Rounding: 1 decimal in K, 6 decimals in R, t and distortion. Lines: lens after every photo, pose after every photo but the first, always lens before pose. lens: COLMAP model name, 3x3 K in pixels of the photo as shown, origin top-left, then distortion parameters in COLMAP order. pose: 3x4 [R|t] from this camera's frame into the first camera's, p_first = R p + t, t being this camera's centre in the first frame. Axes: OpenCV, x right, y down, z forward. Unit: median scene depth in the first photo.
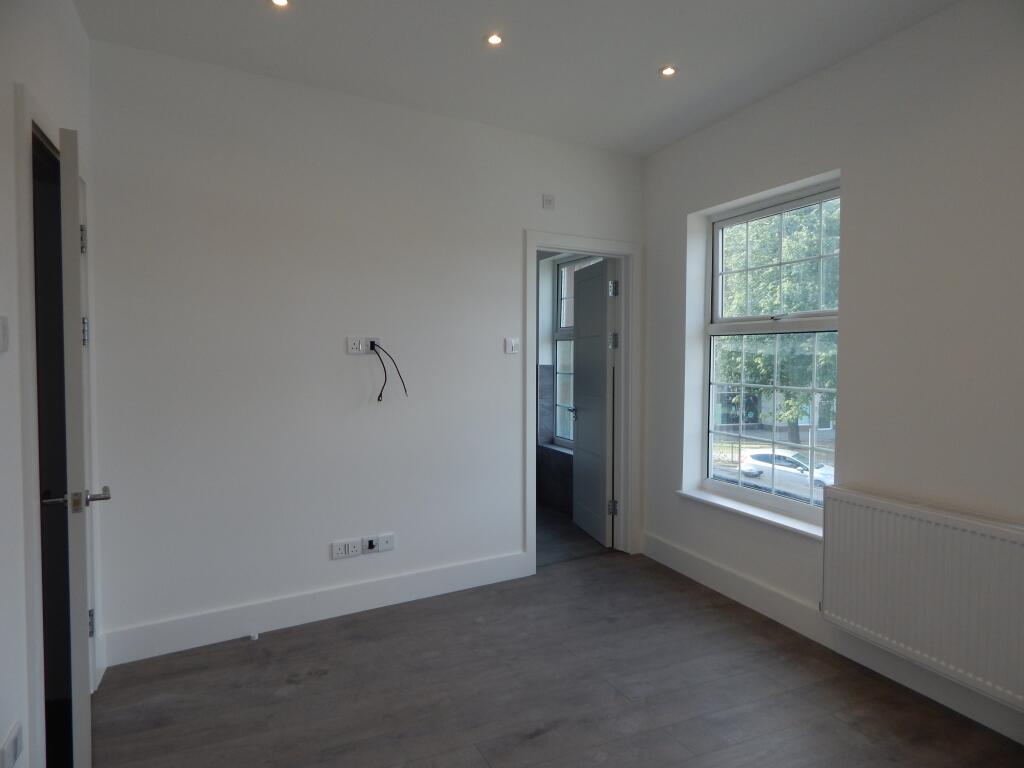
lens RADIAL K [[673.1, 0, 516.2], [0, 673.1, 380.5], [0, 0, 1]] dist [0.000726, -0.003915]
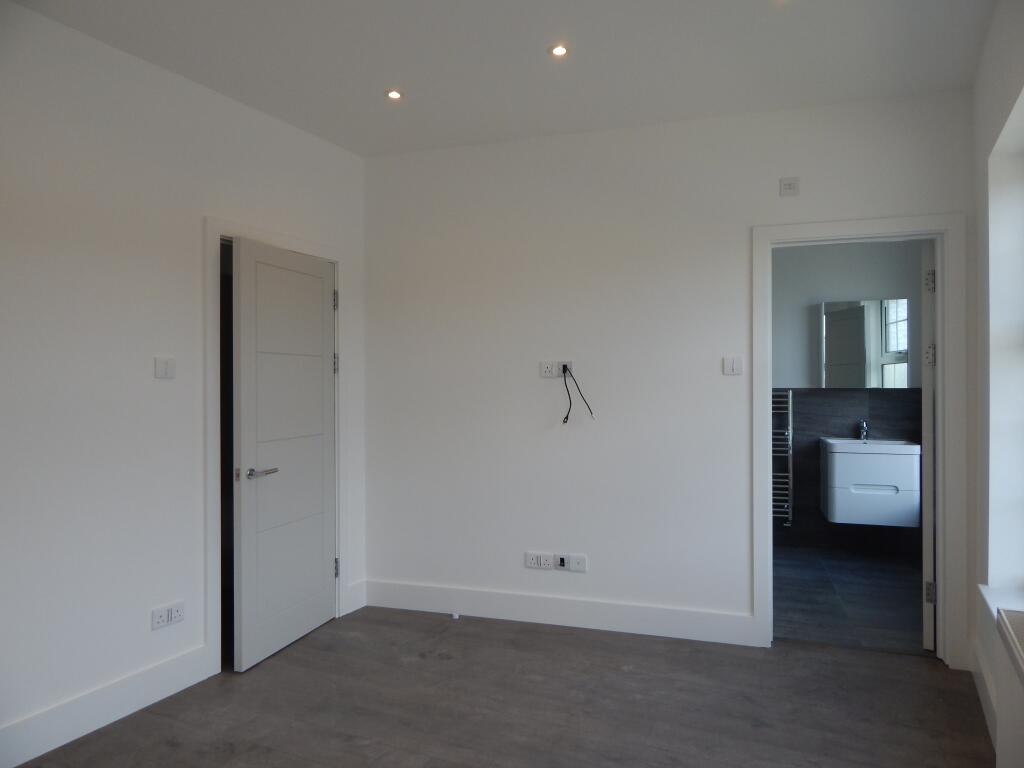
lens RADIAL K [[673.1, 0, 516.2], [0, 673.1, 380.5], [0, 0, 1]] dist [0.000726, -0.003915]
pose [[0.638012, -0.002437, -0.770023, 0.537784], [-0.022539, 0.999507, -0.021839, -0.009860], [0.769697, 0.031289, 0.637642, 0.282235]]
